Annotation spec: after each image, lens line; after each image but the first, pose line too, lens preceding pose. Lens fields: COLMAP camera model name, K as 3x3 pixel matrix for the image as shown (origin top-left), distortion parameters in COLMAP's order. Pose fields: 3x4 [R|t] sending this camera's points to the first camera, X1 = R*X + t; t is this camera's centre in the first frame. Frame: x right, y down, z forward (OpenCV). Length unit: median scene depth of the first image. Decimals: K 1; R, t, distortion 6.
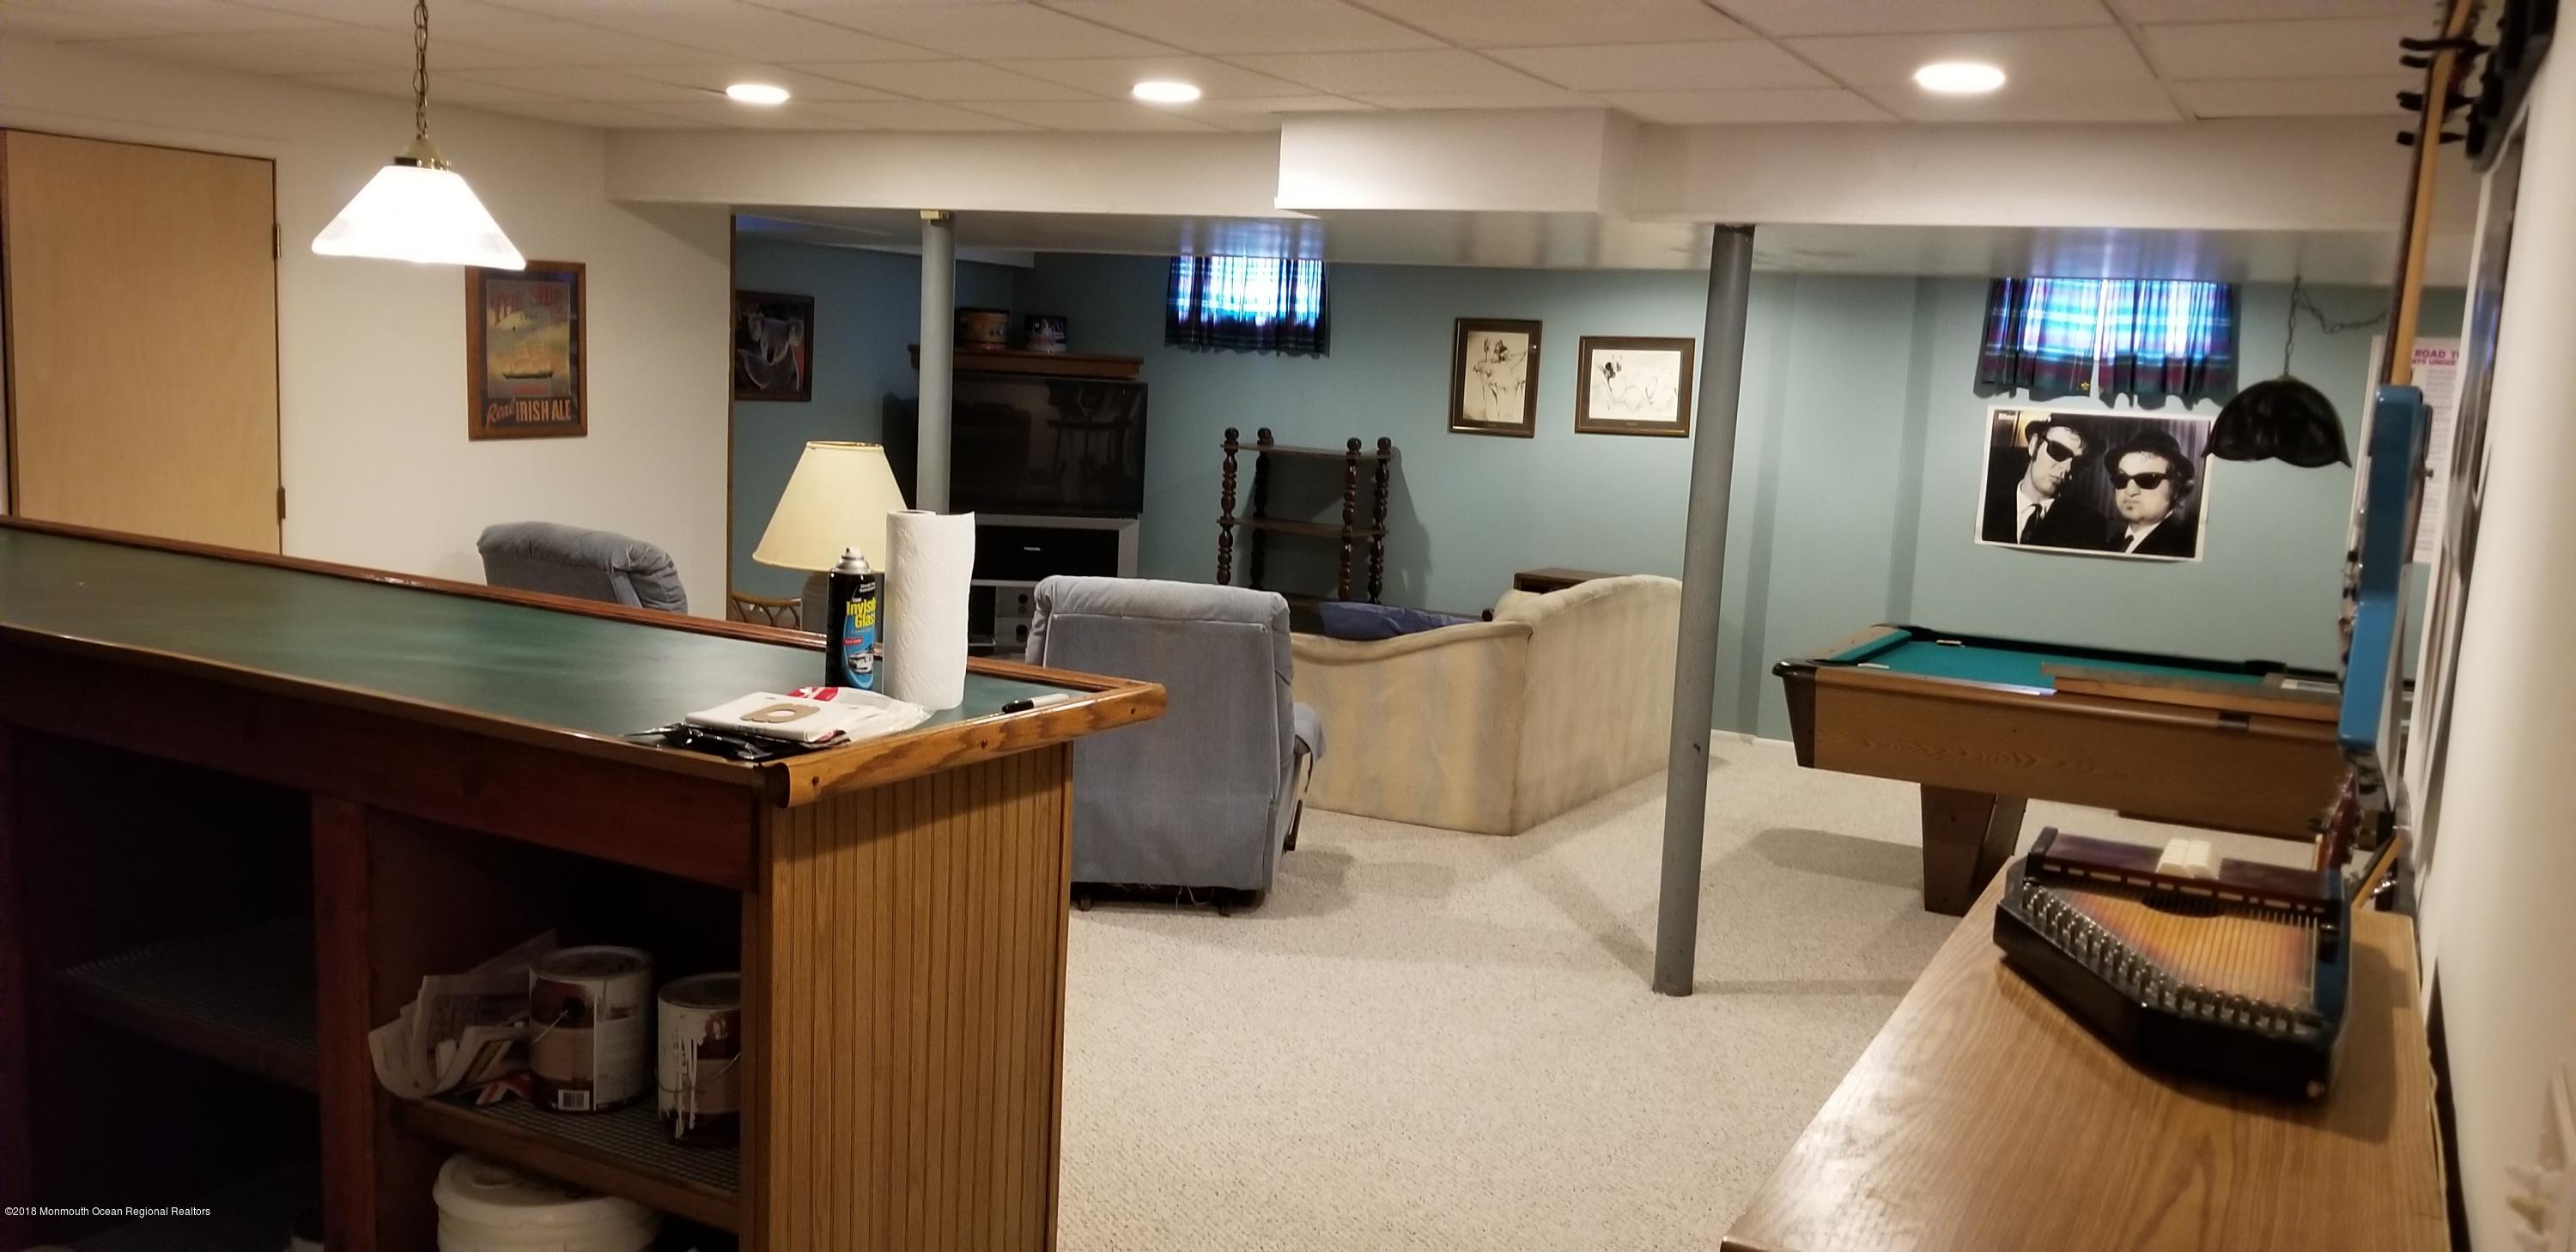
lens RADIAL K [[2079.0, 0, 1288.0], [0, 2079.0, 626.0], [0, 0, 1]] dist [0.112982, -0.217489]
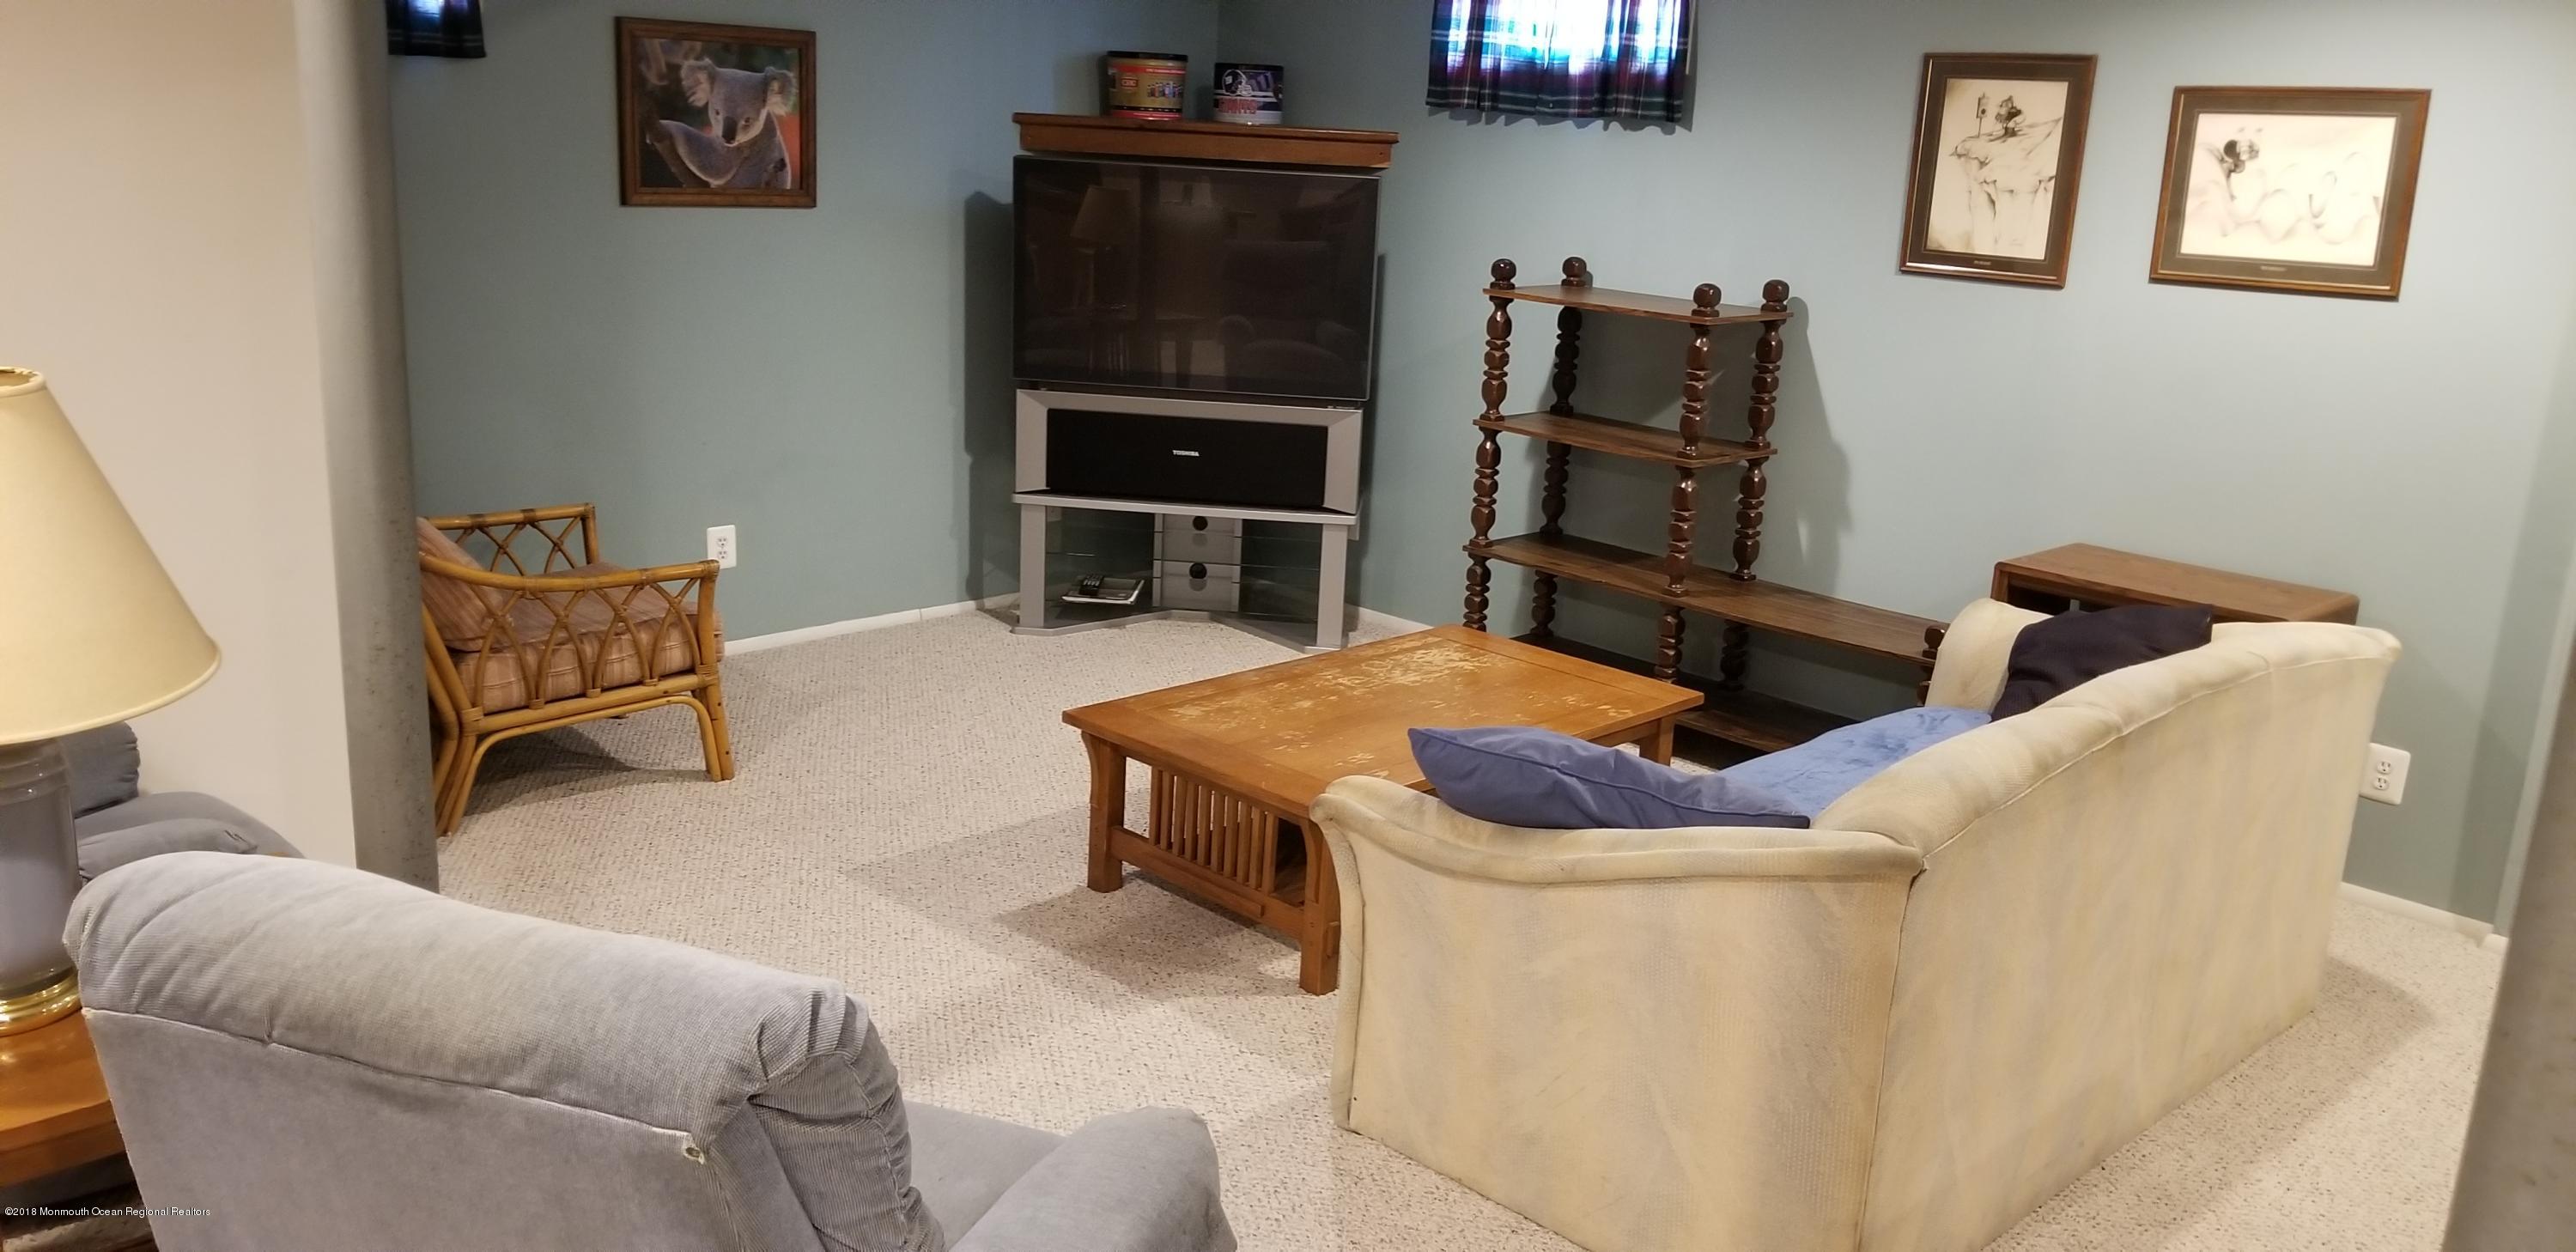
lens RADIAL K [[2079.0, 0, 1288.0], [0, 2079.0, 626.0], [0, 0, 1]] dist [0.112982, -0.217489]
pose [[0.962291, 0.061981, -0.264866, 0.073639], [-0.033794, 0.993392, 0.109682, -0.056022], [0.269914, -0.096595, 0.958027, 0.425155]]
